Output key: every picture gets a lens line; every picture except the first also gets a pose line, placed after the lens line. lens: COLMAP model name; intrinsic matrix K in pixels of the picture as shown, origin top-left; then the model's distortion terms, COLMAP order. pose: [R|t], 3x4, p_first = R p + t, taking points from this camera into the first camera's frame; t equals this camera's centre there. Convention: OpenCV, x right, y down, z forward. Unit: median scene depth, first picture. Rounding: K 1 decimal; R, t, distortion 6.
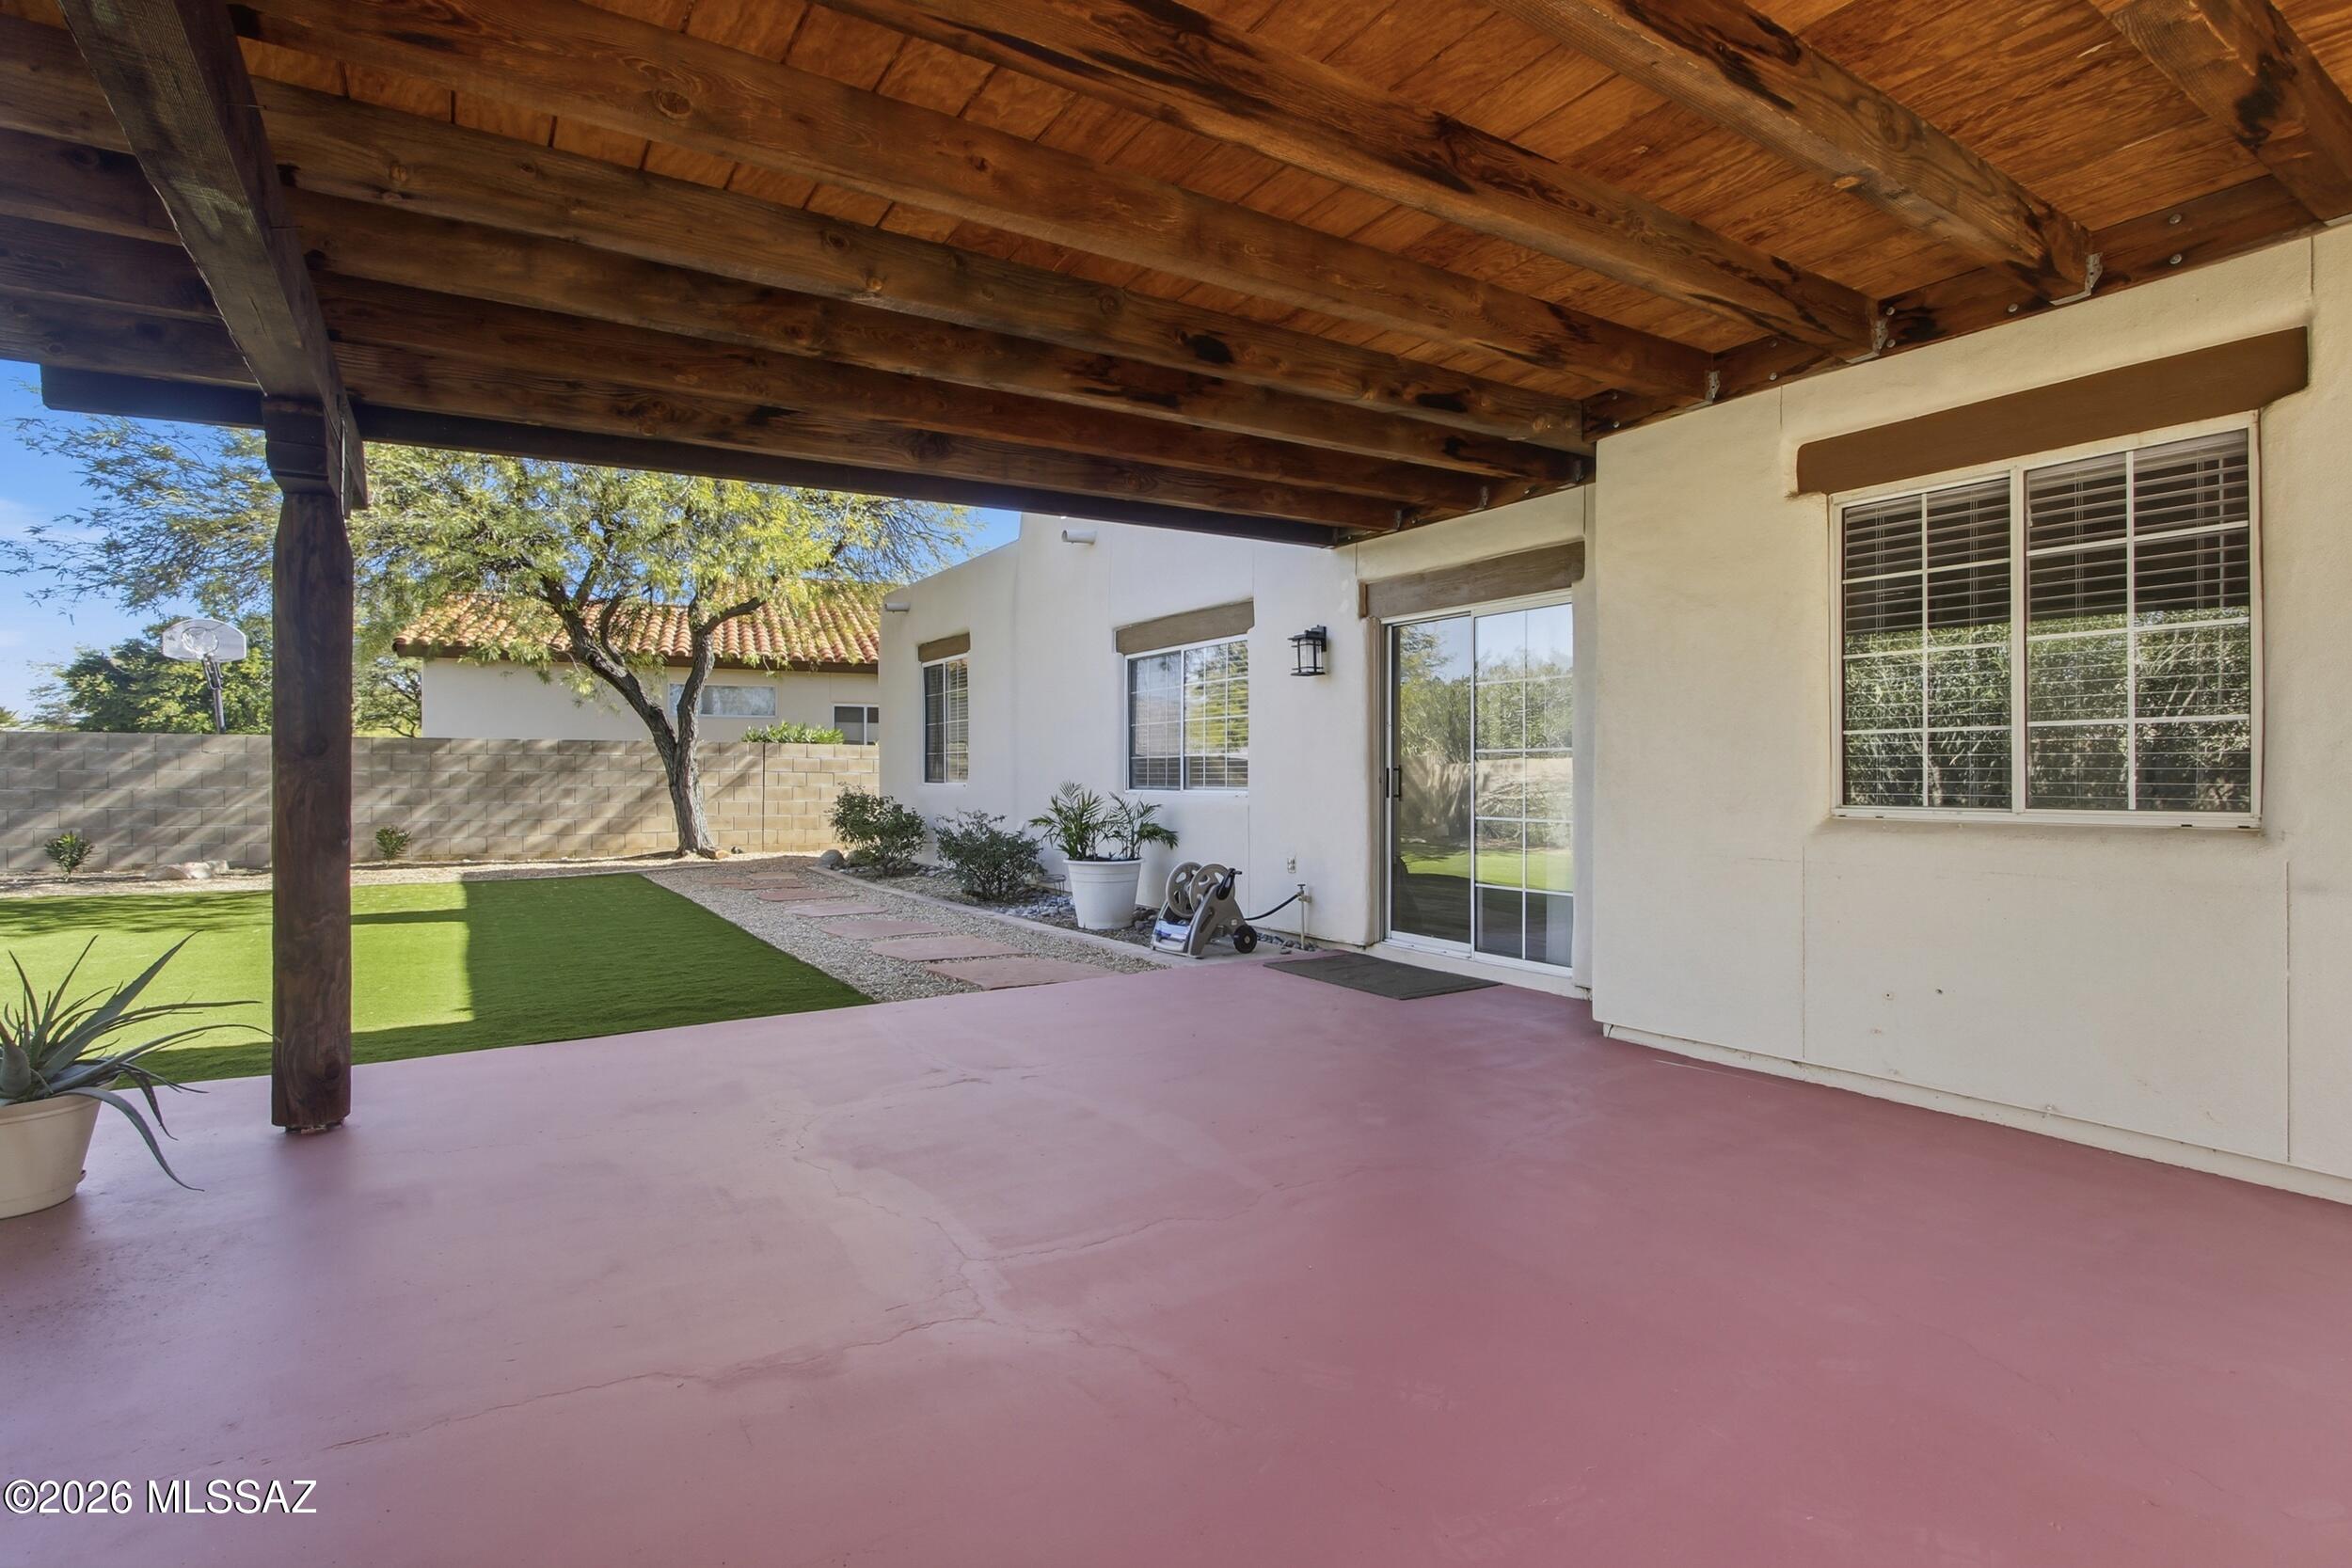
lens RADIAL K [[1123.5, 0, 1176.0], [0, 1123.5, 784.0], [0, 0, 1]] dist [-0.002255, 0.000379]
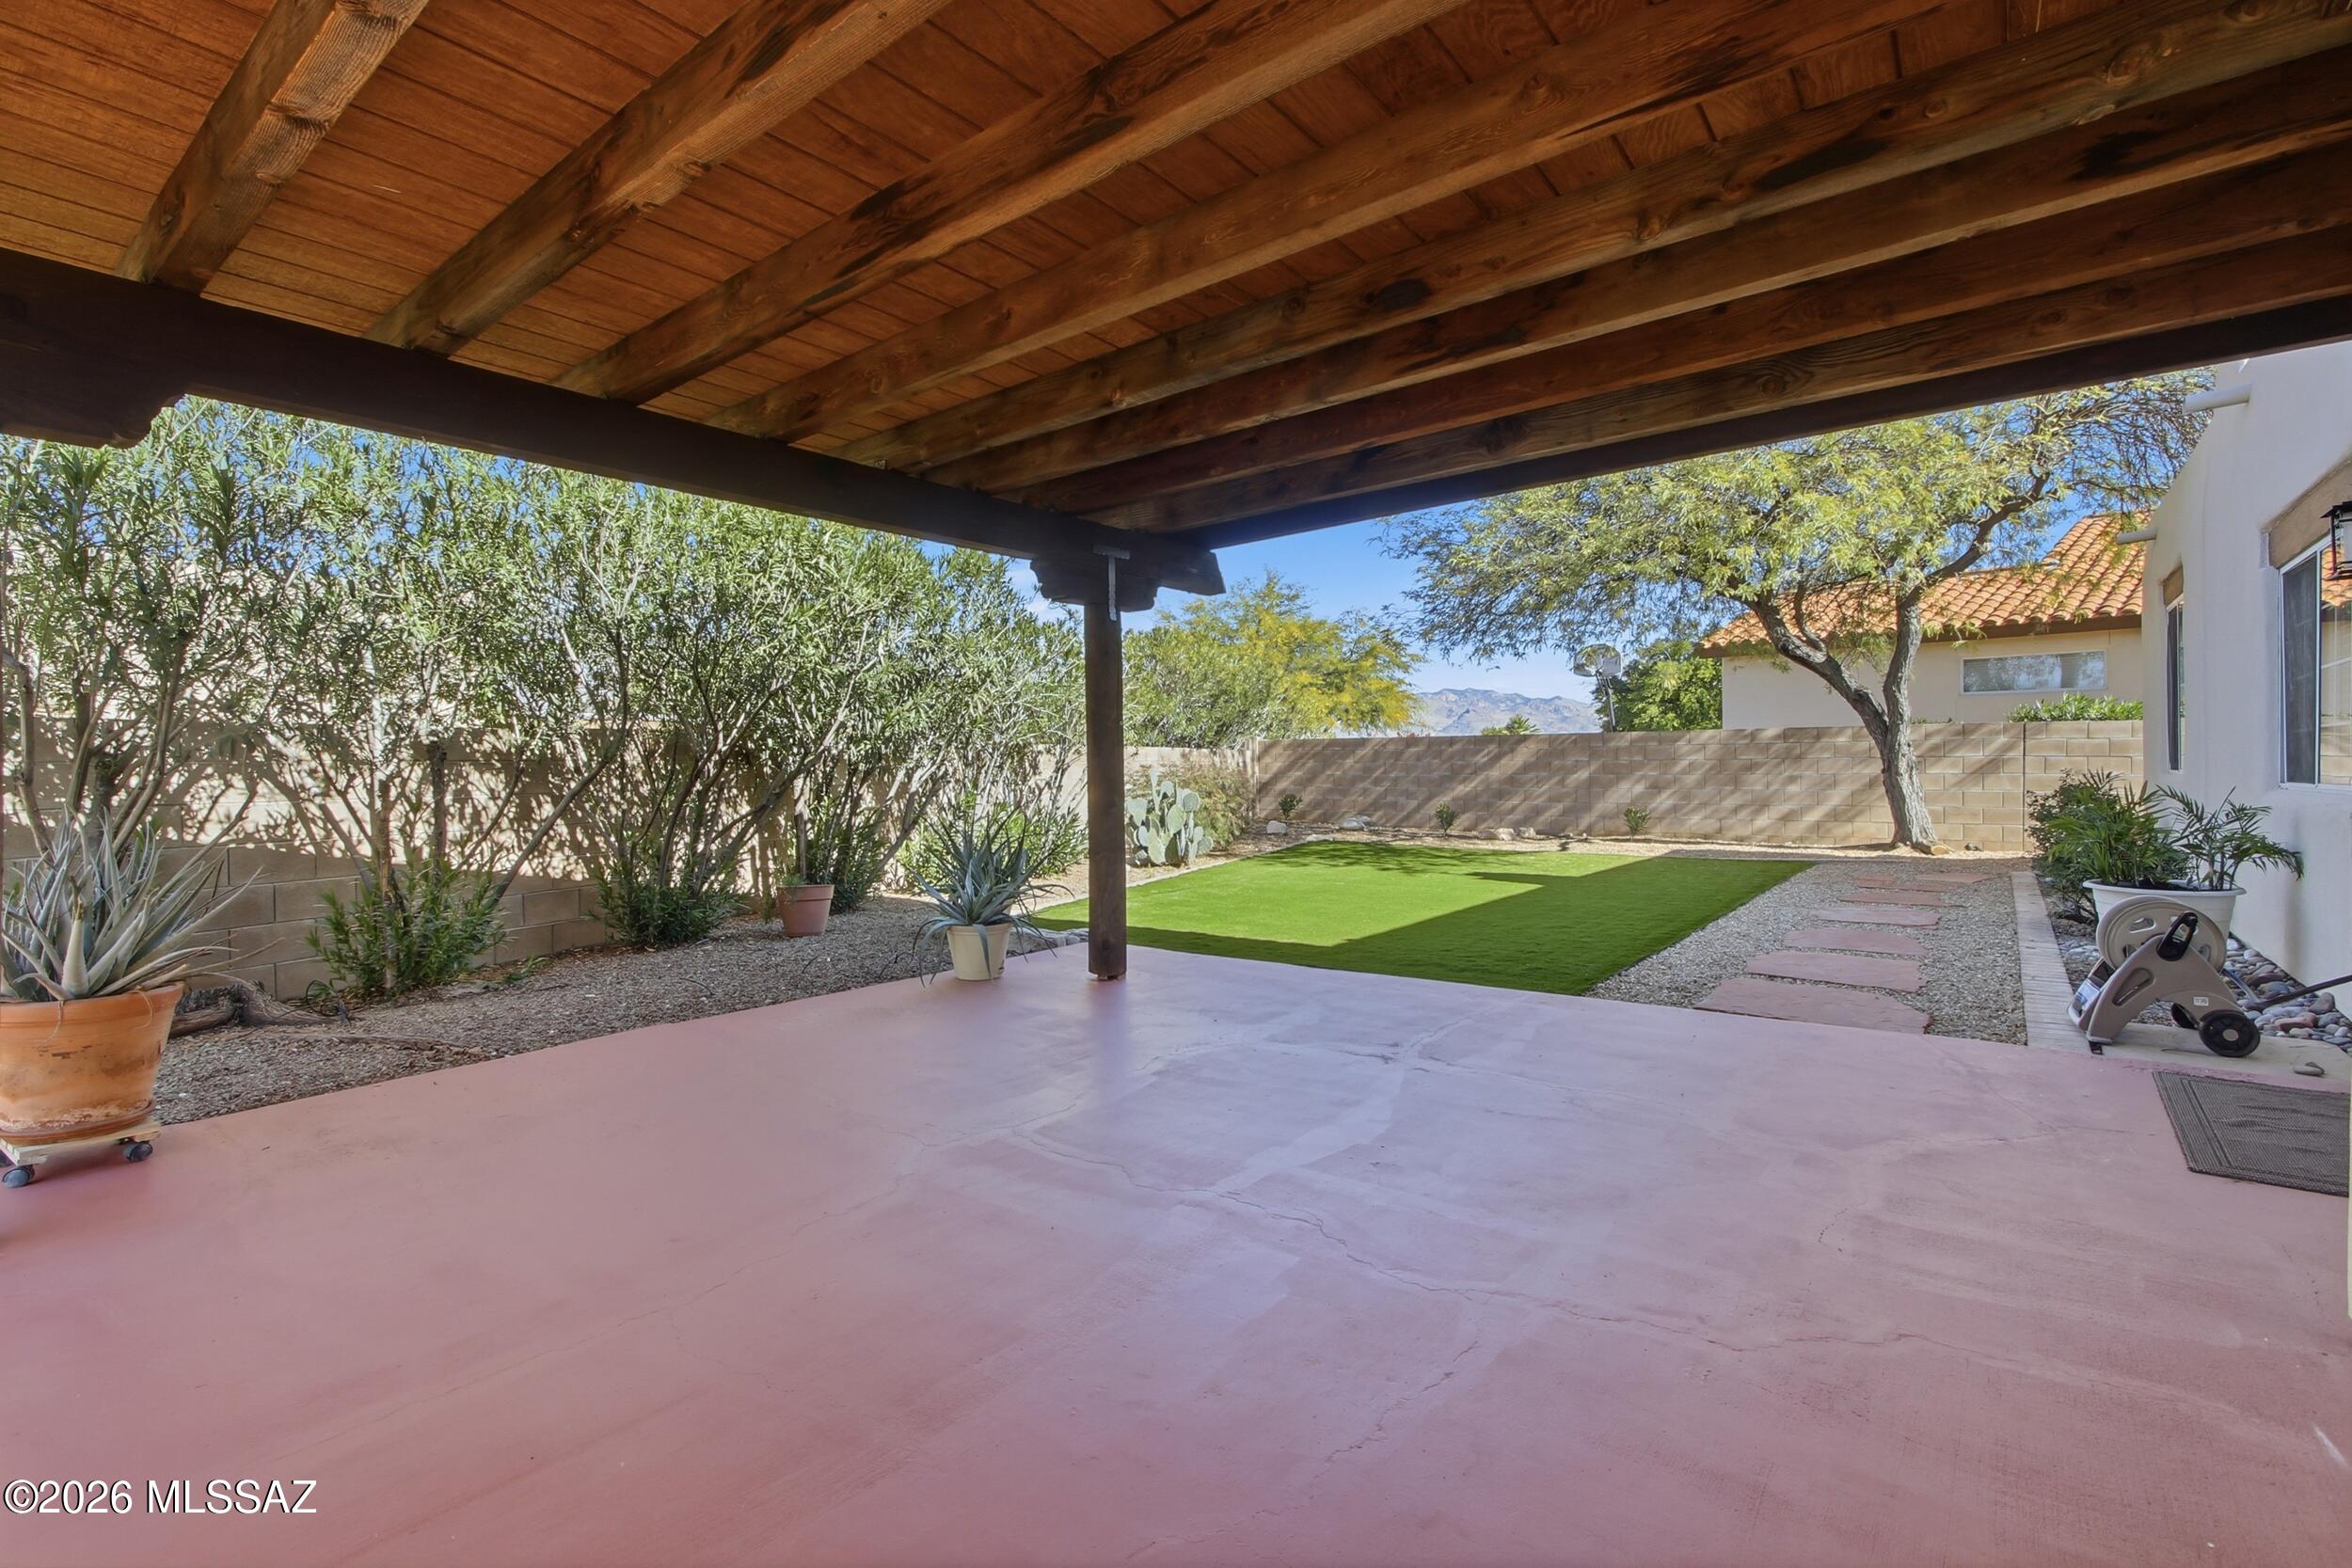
lens RADIAL K [[1101.0, 0, 1187.1], [0, 1101.0, 778.5], [0, 0, 1]] dist [-0.002697, -0.000196]
pose [[0.332542, 0.006229, -0.943068, 0.226811], [0.002121, 0.999971, 0.007353, -0.001500], [0.943086, -0.004445, 0.332519, 0.151548]]
